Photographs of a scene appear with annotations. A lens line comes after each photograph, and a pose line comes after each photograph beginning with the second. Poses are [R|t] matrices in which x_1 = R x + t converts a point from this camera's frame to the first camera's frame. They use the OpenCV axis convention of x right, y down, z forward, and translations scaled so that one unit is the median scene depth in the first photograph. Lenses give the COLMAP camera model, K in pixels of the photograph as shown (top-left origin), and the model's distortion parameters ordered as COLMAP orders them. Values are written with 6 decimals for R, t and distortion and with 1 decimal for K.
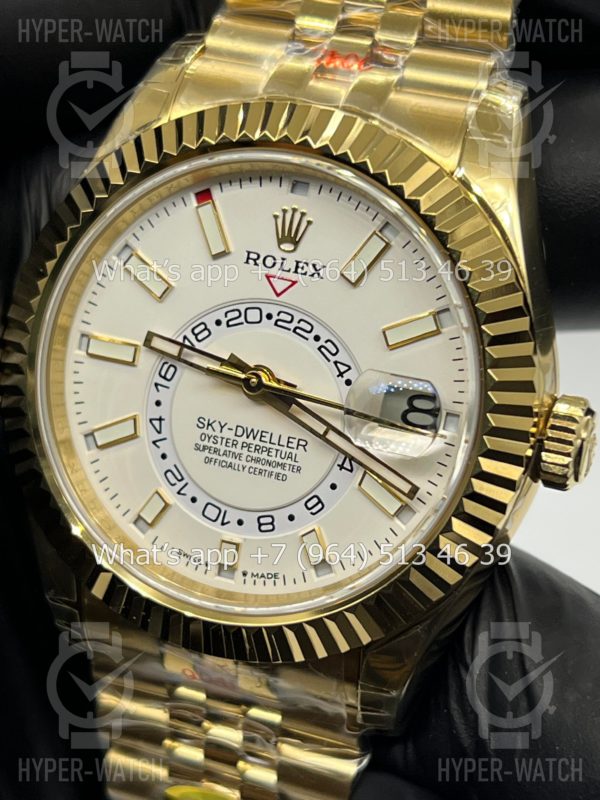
lens RADIAL K [[1832.6, 0, 295.7], [0, 1832.6, 399.8], [0, 0, 1]] dist [0.210629, 0.000000]
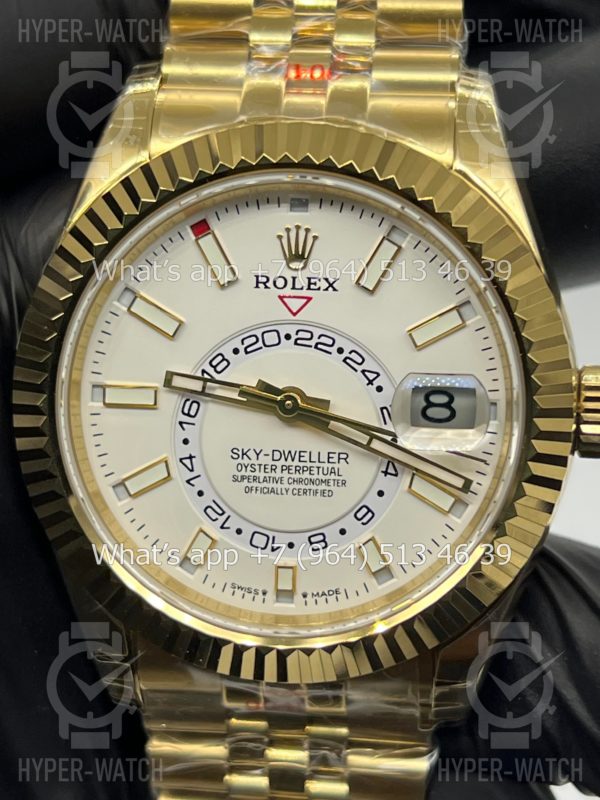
lens RADIAL K [[1832.6, 0, 287.6], [0, 1832.6, 398.2], [0, 0, 1]] dist [0.210629, 0.000000]
pose [[0.968348, -0.167623, 0.184945, -0.203627], [0.165550, 0.985840, 0.026703, -0.038995], [-0.186802, 0.004760, 0.982386, 0.021156]]
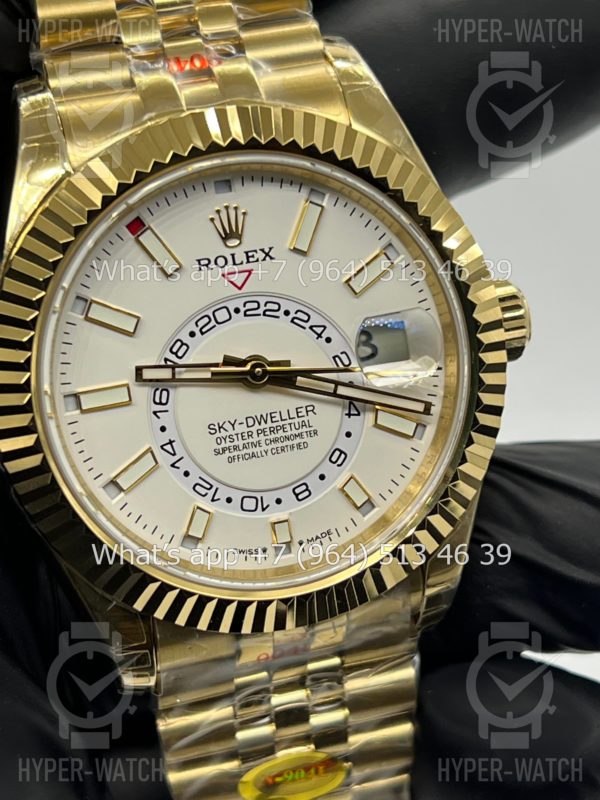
lens RADIAL K [[1832.6, 0, 290.3], [0, 1832.6, 413.3], [0, 0, 1]] dist [0.210629, 0.000000]
pose [[0.810409, -0.374680, 0.450391, -0.487269], [0.359992, 0.924978, 0.121741, -0.108015], [-0.462216, 0.063477, 0.884492, 0.051530]]
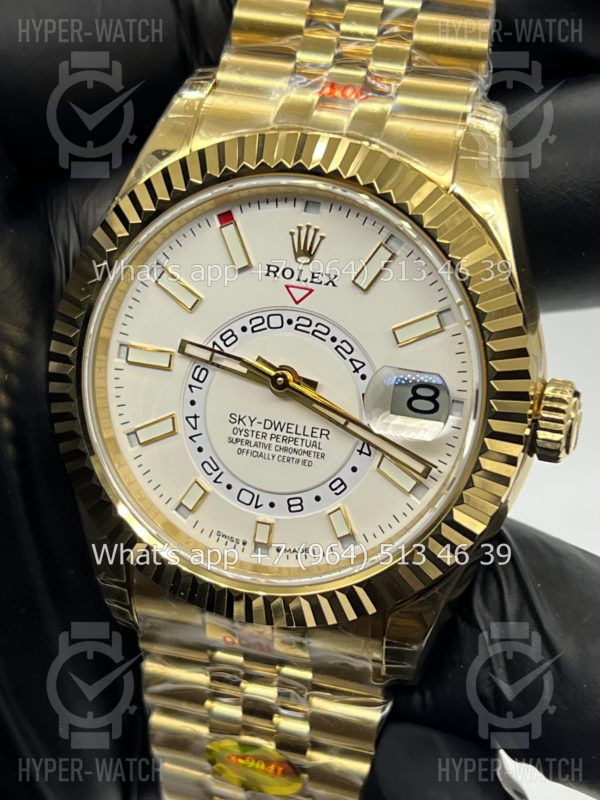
lens RADIAL K [[1832.6, 0, 294.5], [0, 1832.6, 399.1], [0, 0, 1]] dist [0.210629, 0.000000]
pose [[0.997394, -0.048936, 0.053018, -0.073426], [0.047736, 0.998579, 0.023674, -0.024358], [-0.054101, -0.021081, 0.998313, -0.127996]]
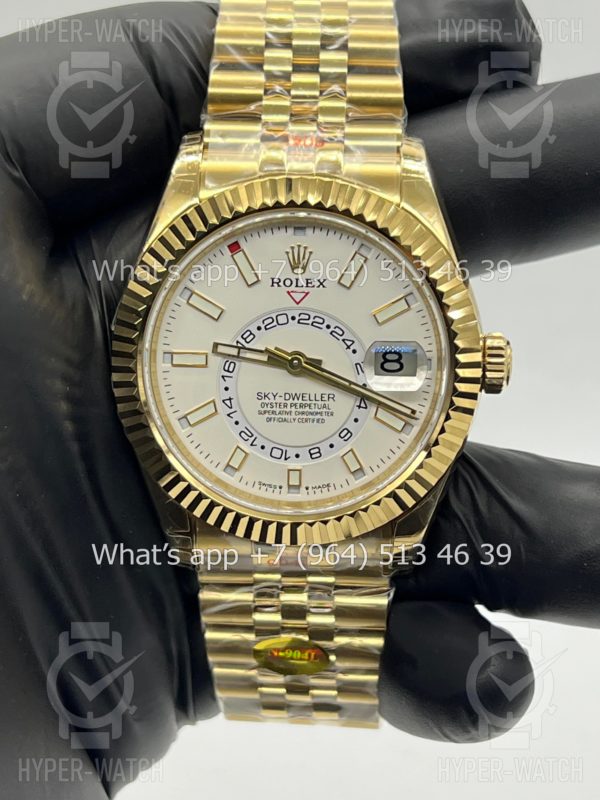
lens RADIAL K [[1832.6, 0, 297.7], [0, 1832.6, 407.6], [0, 0, 1]] dist [0.210629, 0.000000]
pose [[0.954104, -0.192986, 0.229003, -0.369292], [0.181996, 0.980918, 0.068386, -0.075416], [-0.237831, -0.023570, 0.971021, -0.465888]]
